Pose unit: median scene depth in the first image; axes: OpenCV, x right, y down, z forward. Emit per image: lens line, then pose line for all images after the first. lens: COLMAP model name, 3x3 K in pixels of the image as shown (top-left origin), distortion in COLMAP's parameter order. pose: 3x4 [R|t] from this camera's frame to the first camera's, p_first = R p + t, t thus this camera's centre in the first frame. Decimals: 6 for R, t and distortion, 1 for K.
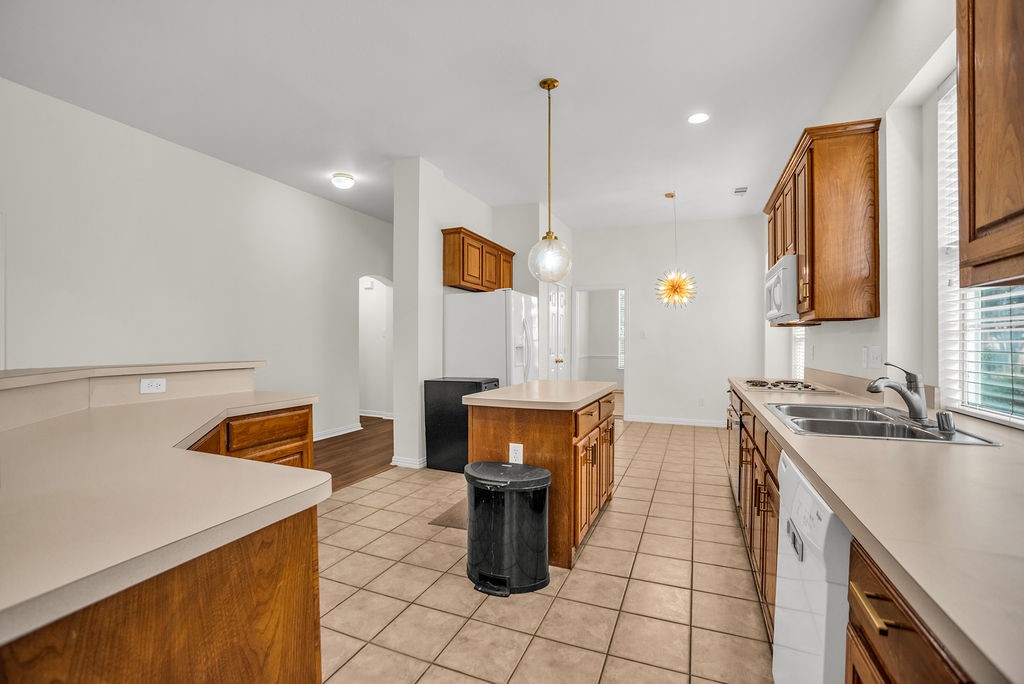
lens RADIAL K [[448.0, 0, 521.4], [0, 448.0, 338.2], [0, 0, 1]] dist [-0.054577, 0.014898]
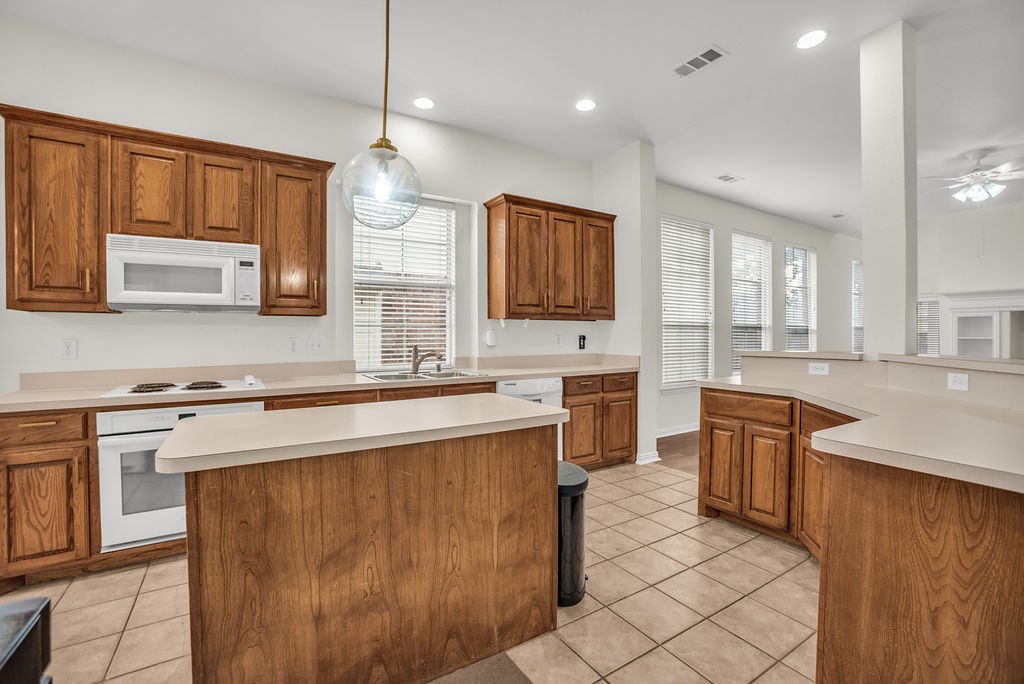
lens RADIAL K [[448.0, 0, 521.4], [0, 448.0, 338.2], [0, 0, 1]] dist [-0.054577, 0.014898]
pose [[-0.814270, -0.000232, 0.580486, -0.339780], [-0.000354, 1.000000, -0.000096, 0.013191], [-0.580486, -0.000283, -0.814270, 1.144972]]
